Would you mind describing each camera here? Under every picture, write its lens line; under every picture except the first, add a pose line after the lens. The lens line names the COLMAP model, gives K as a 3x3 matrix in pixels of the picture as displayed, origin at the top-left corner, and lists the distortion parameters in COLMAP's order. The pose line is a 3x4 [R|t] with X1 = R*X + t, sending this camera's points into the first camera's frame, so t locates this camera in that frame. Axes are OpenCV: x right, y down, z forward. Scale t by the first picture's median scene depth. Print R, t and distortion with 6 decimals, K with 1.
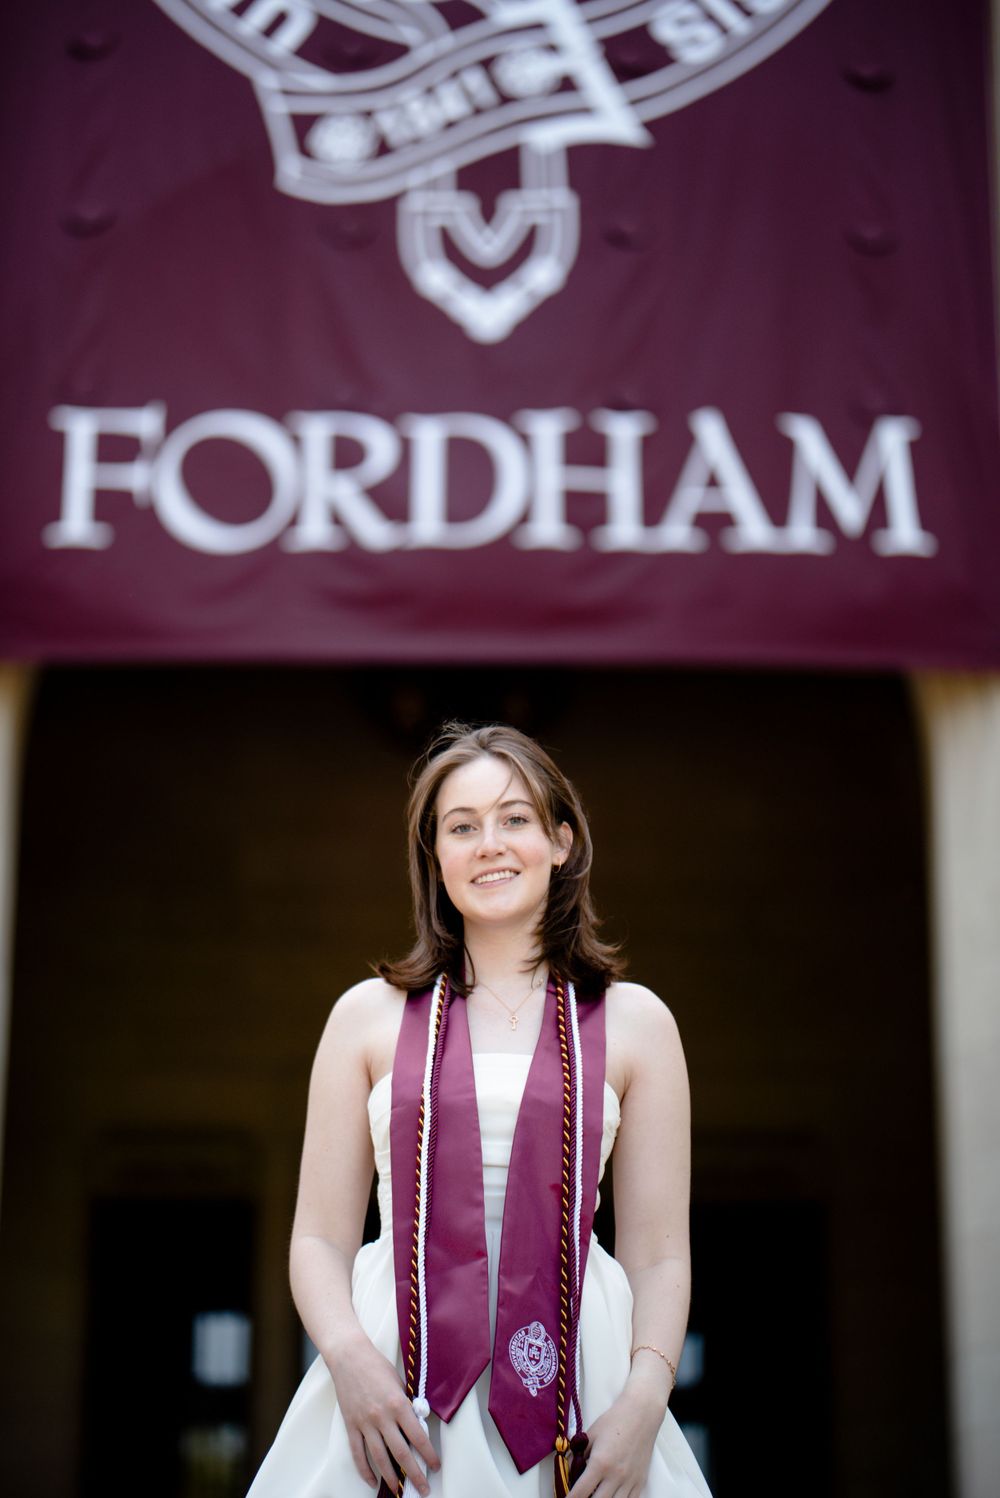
lens RADIAL K [[3408.5, 0, 500.9], [0, 3408.5, 746.8], [0, 0, 1]] dist [0.004473, 0.000000]
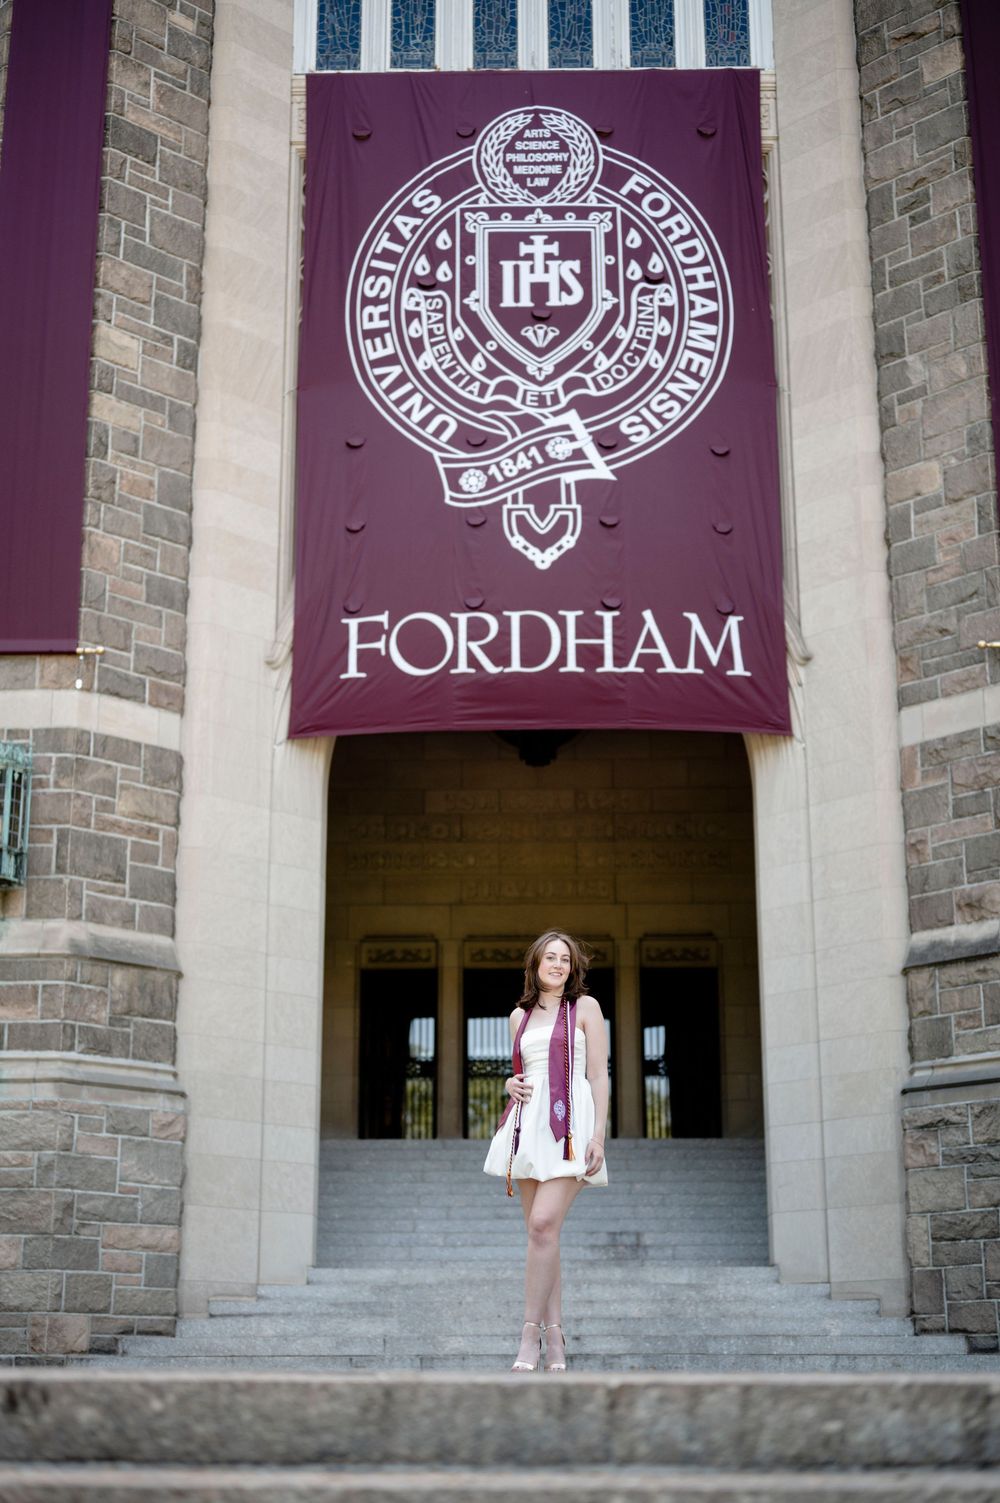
lens RADIAL K [[2190.2, 0, 497.6], [0, 2190.2, 754.7], [0, 0, 1]] dist [-0.031781, 0.000000]
pose [[0.999497, -0.012270, -0.029250, 0.006636], [0.014452, 0.997032, 0.075619, -0.111948], [0.028235, -0.076004, 0.996708, -0.366316]]
